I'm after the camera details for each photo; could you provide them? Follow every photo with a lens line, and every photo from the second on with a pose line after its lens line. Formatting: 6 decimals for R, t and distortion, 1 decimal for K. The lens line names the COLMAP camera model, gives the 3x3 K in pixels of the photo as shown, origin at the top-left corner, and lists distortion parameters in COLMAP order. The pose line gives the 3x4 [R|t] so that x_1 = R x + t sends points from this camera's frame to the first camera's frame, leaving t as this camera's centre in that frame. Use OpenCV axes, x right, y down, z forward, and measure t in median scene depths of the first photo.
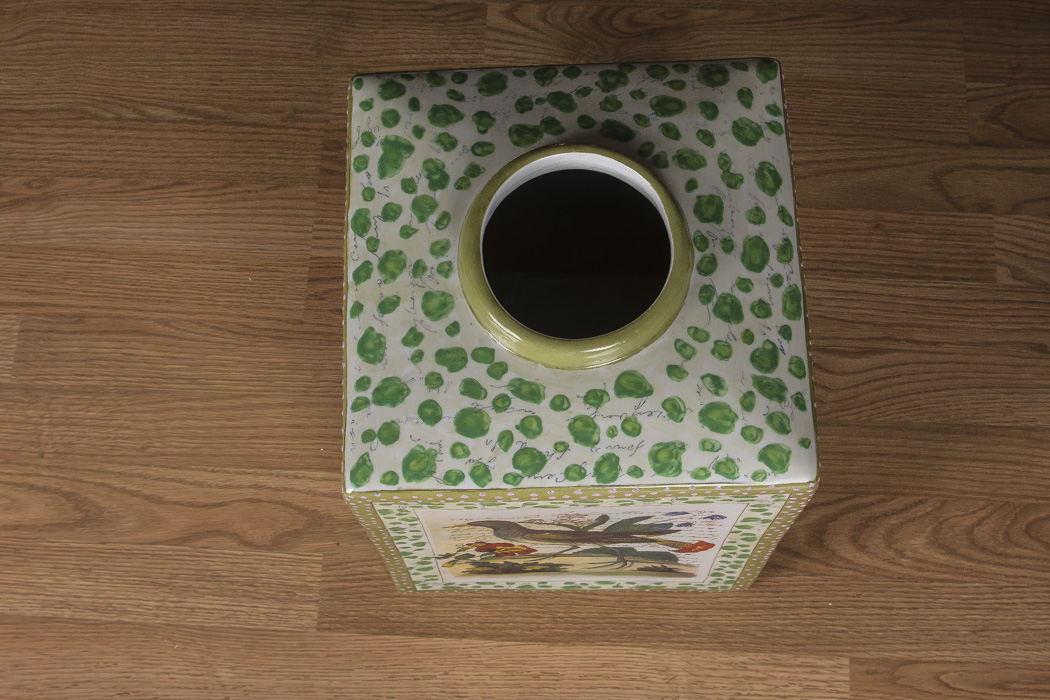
lens RADIAL K [[1503.9, 0, 526.0], [0, 1503.9, 365.7], [0, 0, 1]] dist [-0.093219, 0.070263]
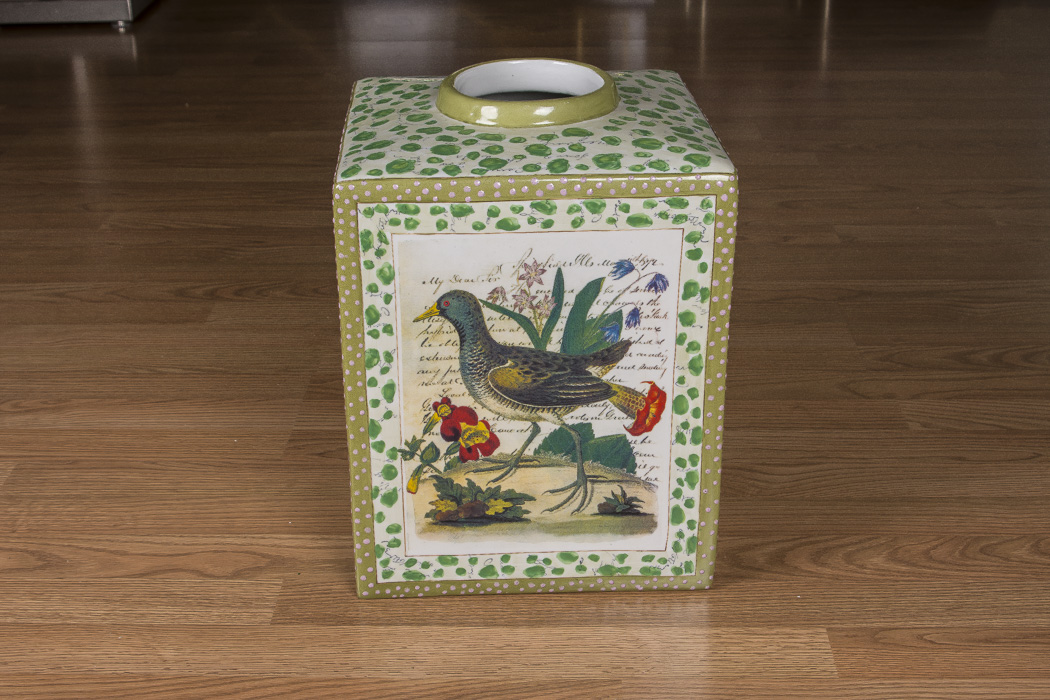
lens RADIAL K [[1503.9, 0, 526.0], [0, 1503.9, 365.7], [0, 0, 1]] dist [-0.093219, 0.070263]
pose [[0.999512, 0.001237, 0.031211, -0.008356], [0.021829, 0.687049, -0.726284, 1.005487], [-0.022342, 0.726610, 0.686686, 0.287946]]
